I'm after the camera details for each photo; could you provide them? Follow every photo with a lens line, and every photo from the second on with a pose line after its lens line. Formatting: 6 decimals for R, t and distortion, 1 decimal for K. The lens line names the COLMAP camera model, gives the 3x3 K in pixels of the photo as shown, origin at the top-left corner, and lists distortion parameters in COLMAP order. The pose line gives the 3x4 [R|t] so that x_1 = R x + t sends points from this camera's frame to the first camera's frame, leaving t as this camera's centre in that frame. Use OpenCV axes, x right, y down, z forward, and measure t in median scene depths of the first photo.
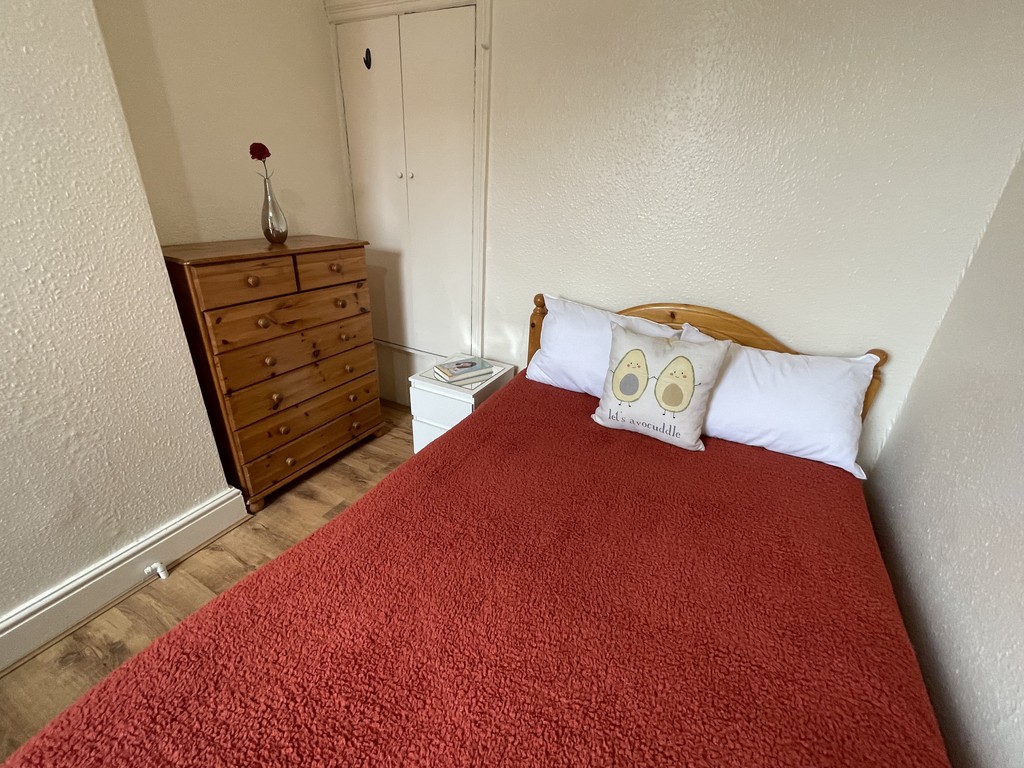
lens RADIAL K [[414.4, 0, 513.4], [0, 414.4, 382.2], [0, 0, 1]] dist [0.000748, -0.000297]
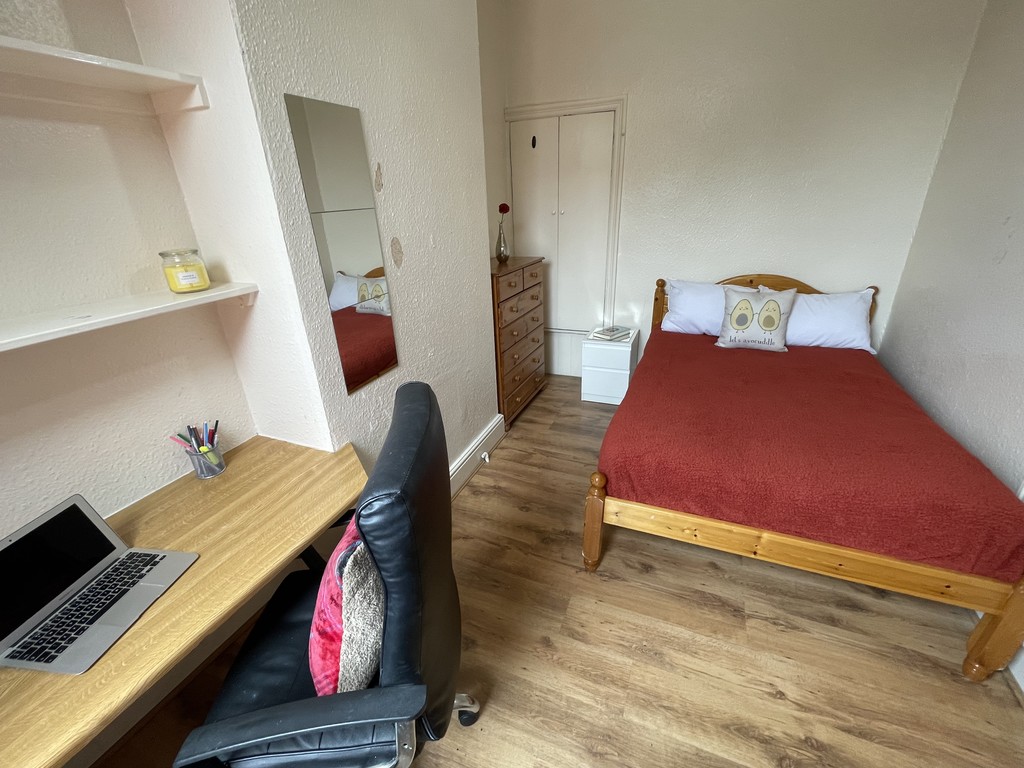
lens RADIAL K [[414.4, 0, 513.4], [0, 414.4, 382.2], [0, 0, 1]] dist [0.000748, -0.000297]
pose [[0.992978, -0.109720, 0.044221, -0.727234], [0.110748, 0.993616, -0.021515, 0.182486], [-0.041578, 0.026261, 0.998790, -0.662109]]
